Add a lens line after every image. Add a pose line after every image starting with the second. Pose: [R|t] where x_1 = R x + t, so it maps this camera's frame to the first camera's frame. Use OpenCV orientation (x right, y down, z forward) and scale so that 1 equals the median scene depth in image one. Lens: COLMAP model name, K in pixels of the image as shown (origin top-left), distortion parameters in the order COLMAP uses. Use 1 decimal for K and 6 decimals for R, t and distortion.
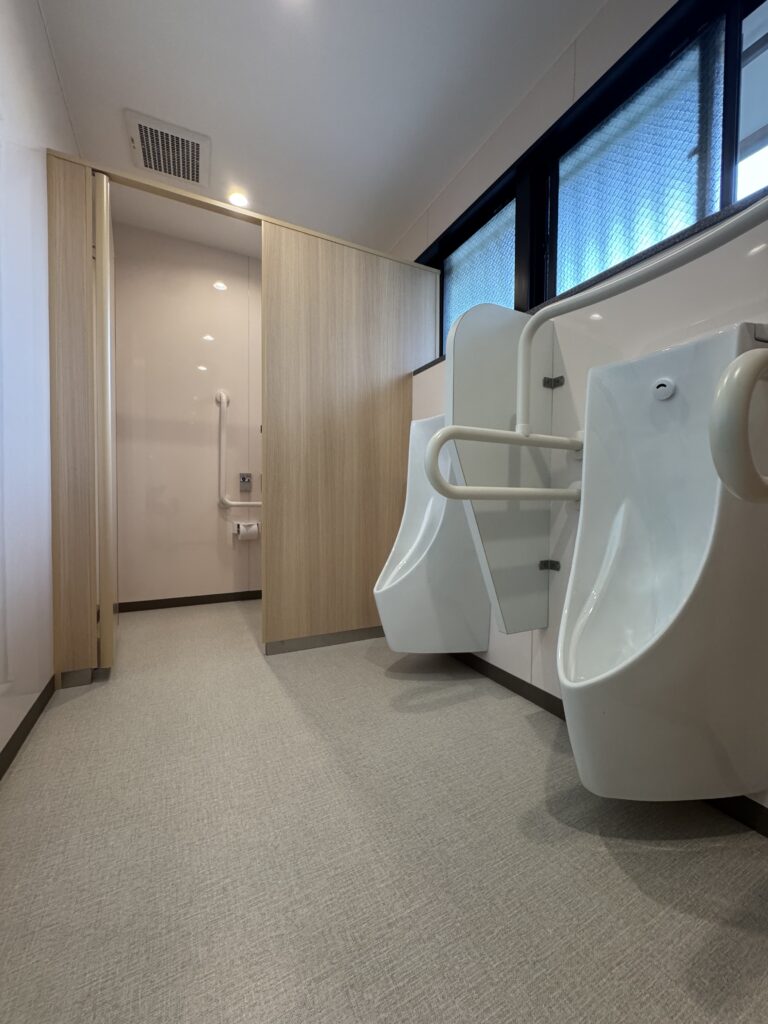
lens RADIAL K [[415.1, 0, 389.1], [0, 415.1, 512.7], [0, 0, 1]] dist [-0.000255, -0.000063]
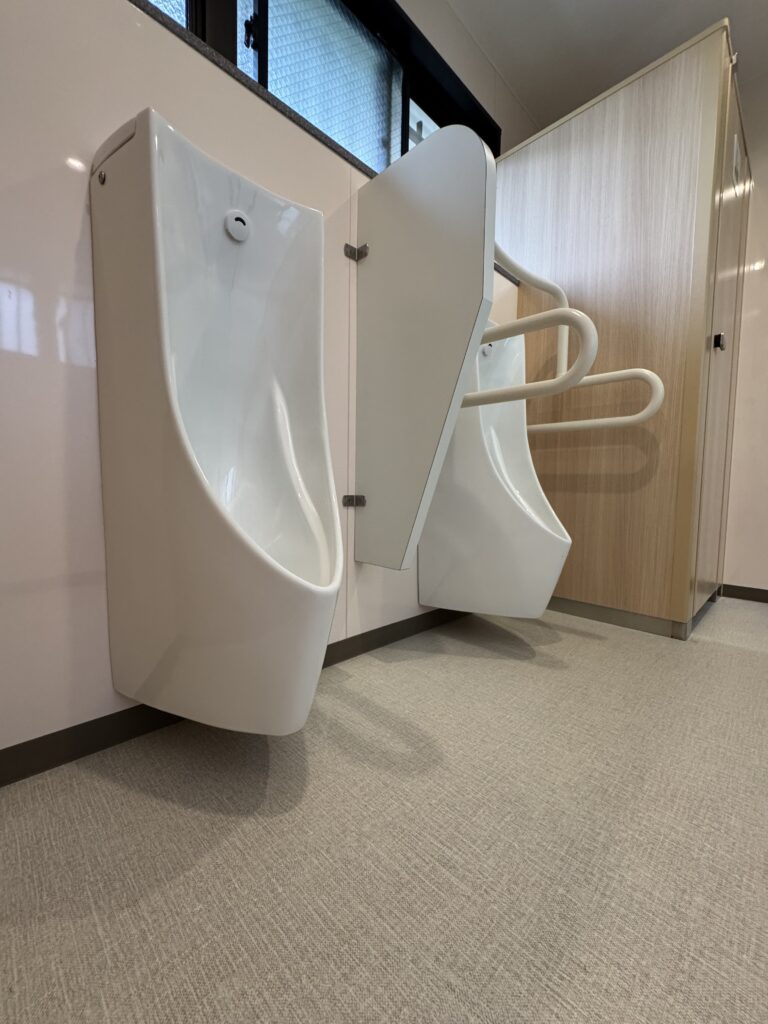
lens RADIAL K [[415.1, 0, 389.1], [0, 415.1, 512.7], [0, 0, 1]] dist [-0.000255, -0.000063]
pose [[-0.306523, -0.071693, 0.949160, -0.473681], [0.014160, 0.996706, 0.079858, 0.122606], [-0.951758, 0.037919, -0.304498, 1.292645]]
